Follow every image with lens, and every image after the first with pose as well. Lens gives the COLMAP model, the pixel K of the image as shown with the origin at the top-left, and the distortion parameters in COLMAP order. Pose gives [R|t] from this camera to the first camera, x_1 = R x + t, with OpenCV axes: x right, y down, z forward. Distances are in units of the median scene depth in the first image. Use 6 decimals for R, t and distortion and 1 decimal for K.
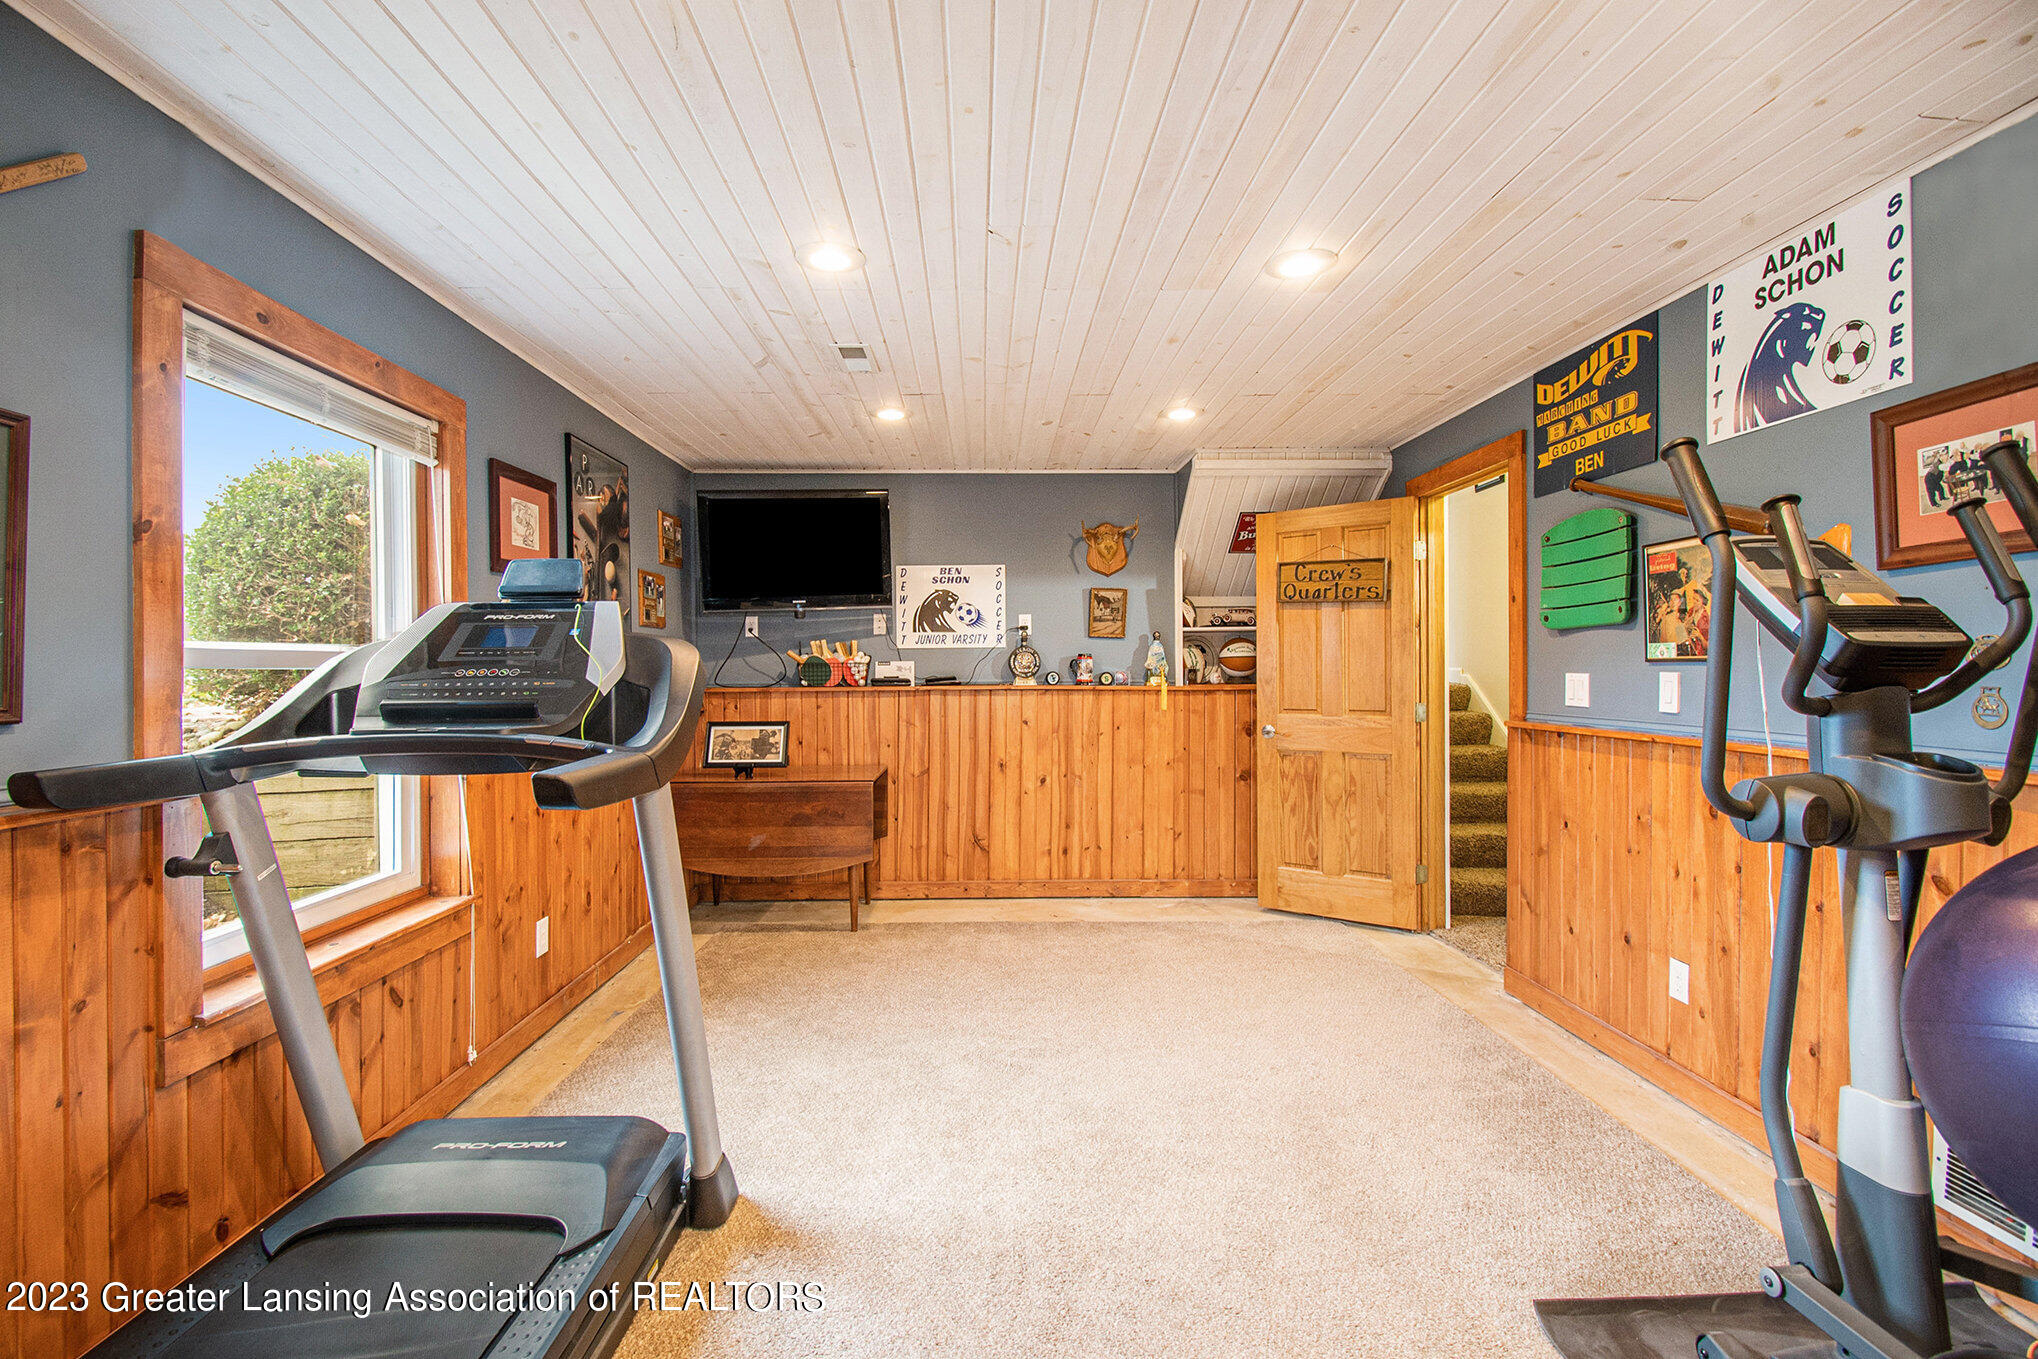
lens RADIAL K [[926.1, 0, 1011.5], [0, 926.1, 675.5], [0, 0, 1]] dist [0.003466, -0.000484]
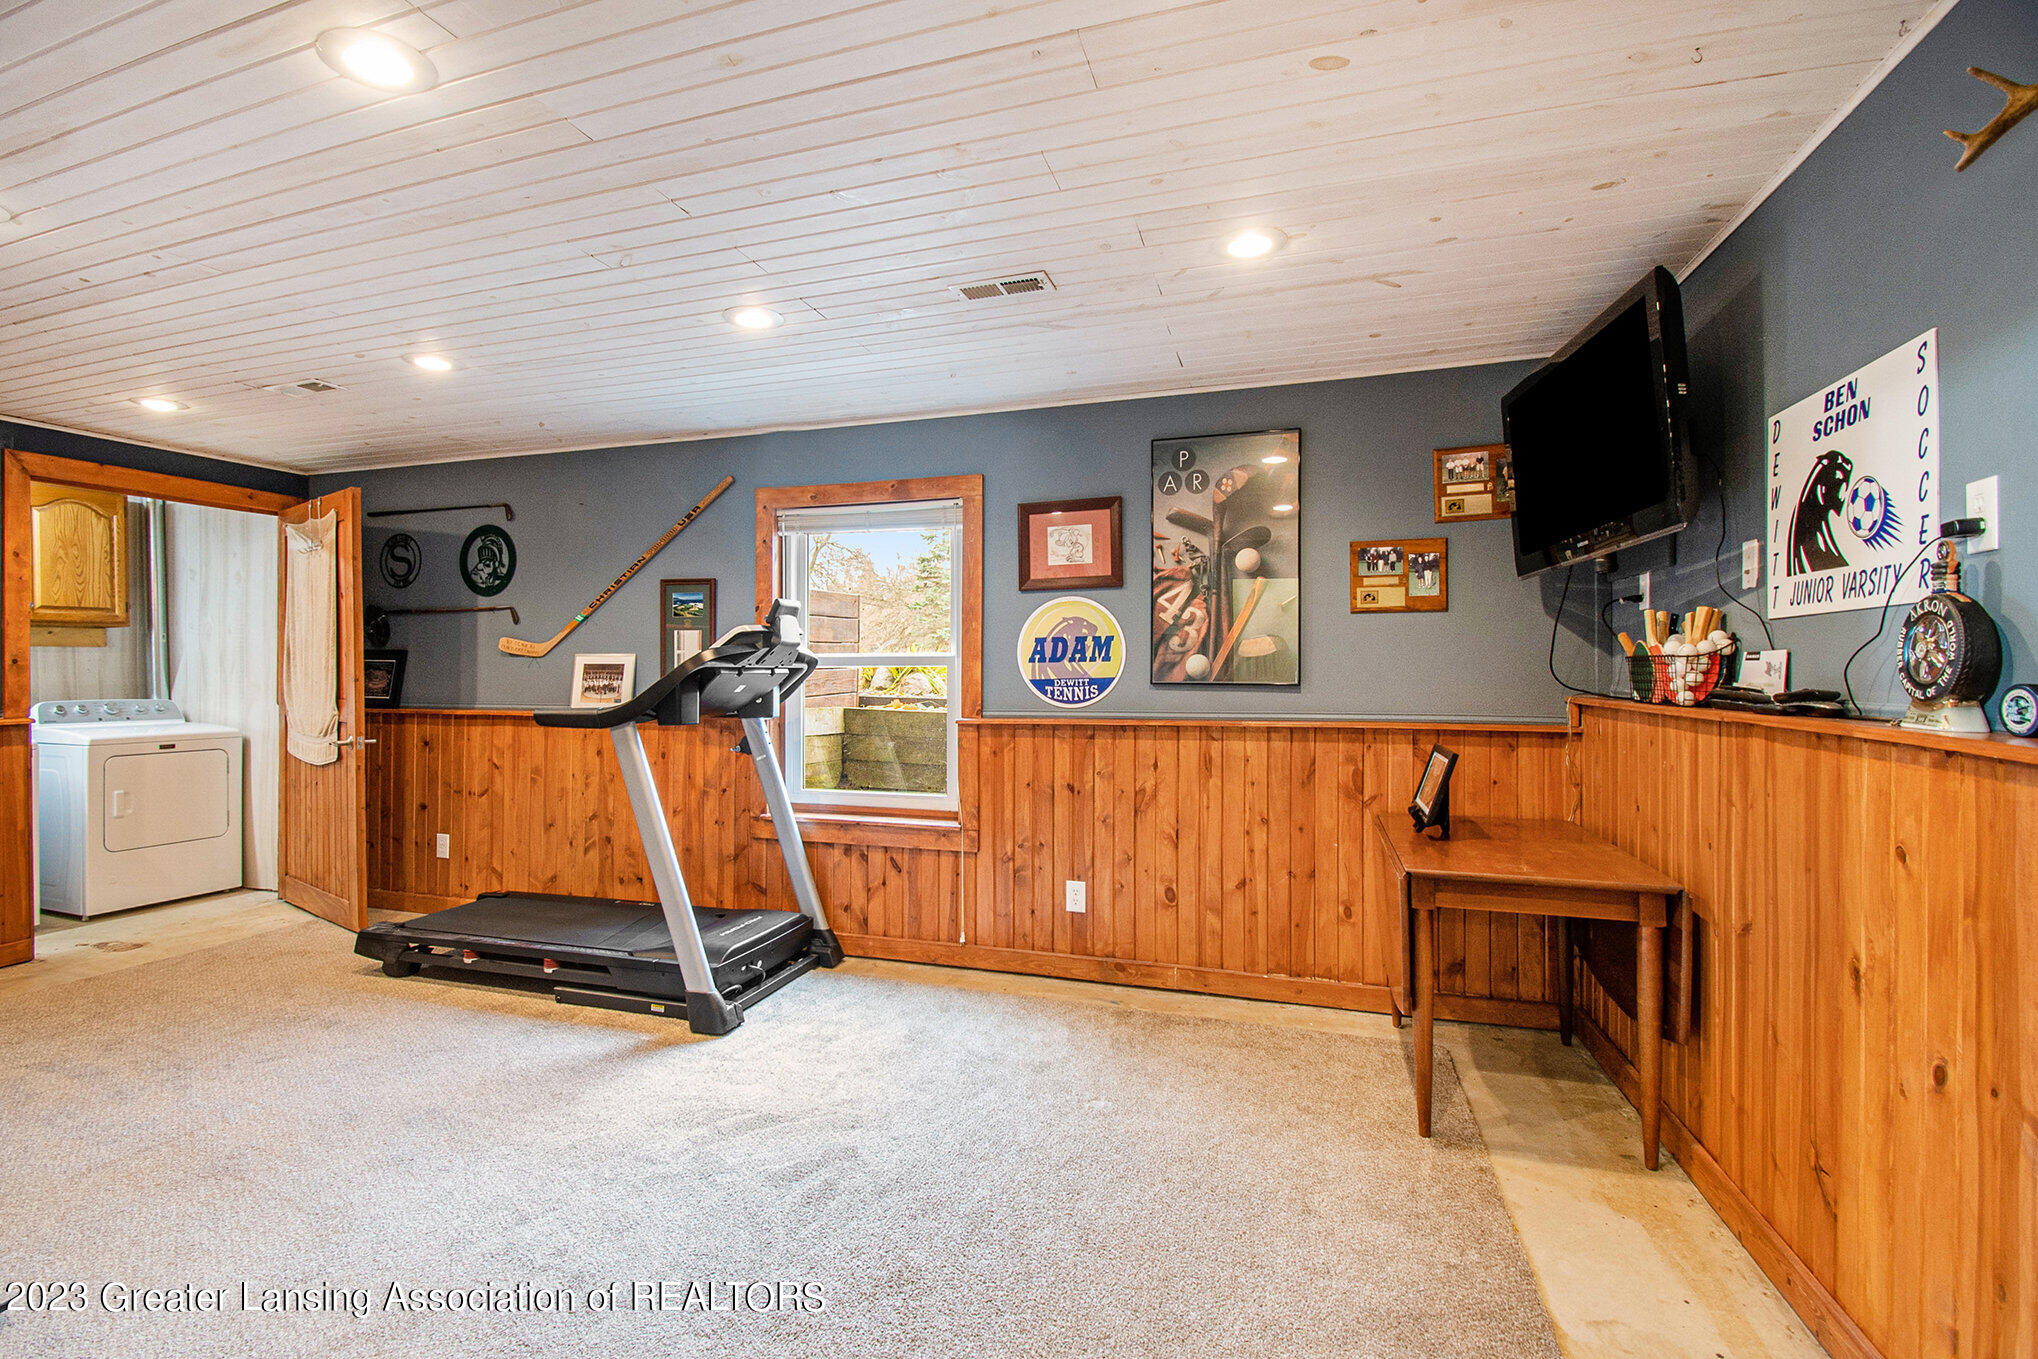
lens RADIAL K [[926.1, 0, 1004.1], [0, 926.1, 665.6], [0, 0, 1]] dist [0.003466, -0.000484]
pose [[-0.348393, 0.008171, -0.937313, 0.386307], [-0.003037, 0.999947, 0.009846, -0.011849], [0.937343, 0.006277, -0.348350, 0.834441]]
